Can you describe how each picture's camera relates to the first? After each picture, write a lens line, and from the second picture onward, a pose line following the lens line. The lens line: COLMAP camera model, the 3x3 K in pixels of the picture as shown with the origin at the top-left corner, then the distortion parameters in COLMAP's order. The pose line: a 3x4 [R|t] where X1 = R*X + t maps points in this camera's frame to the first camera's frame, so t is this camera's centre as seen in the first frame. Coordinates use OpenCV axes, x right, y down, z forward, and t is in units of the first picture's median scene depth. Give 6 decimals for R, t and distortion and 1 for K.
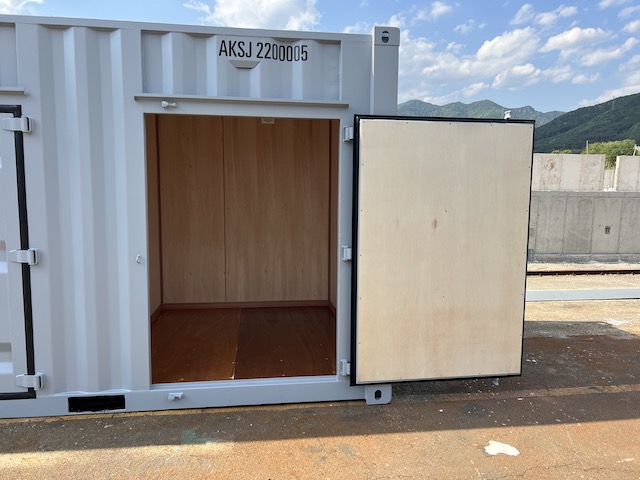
lens RADIAL K [[479.5, 0, 333.1], [0, 479.5, 241.9], [0, 0, 1]] dist [0.042528, -0.046982]
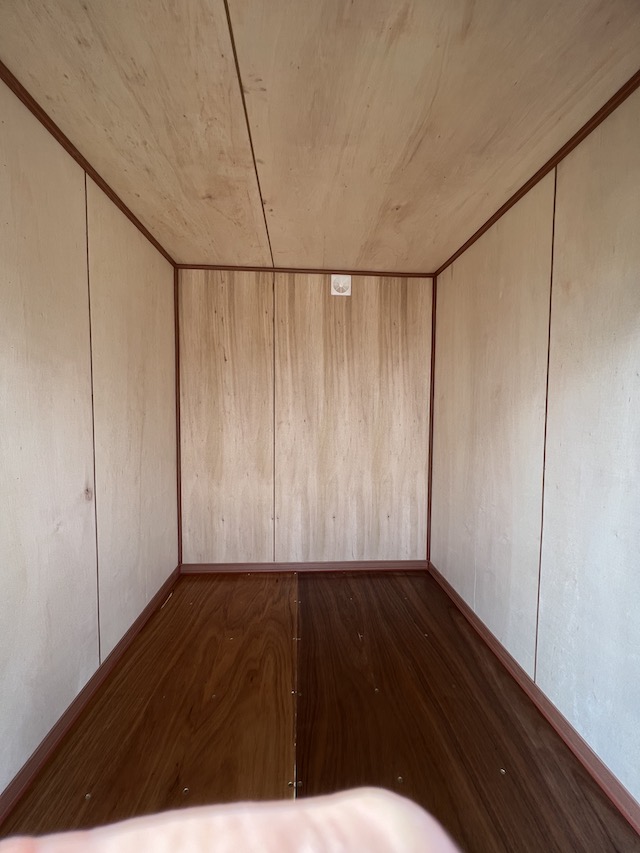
lens RADIAL K [[340.0, 0, 323.4], [0, 340.0, 427.6], [0, 0, 1]] dist [0.005020, -0.000497]
pose [[0.996797, 0.006166, -0.079735, -0.120051], [-0.008473, 0.999554, -0.028628, -0.049015], [0.079523, 0.029212, 0.996405, 0.535216]]
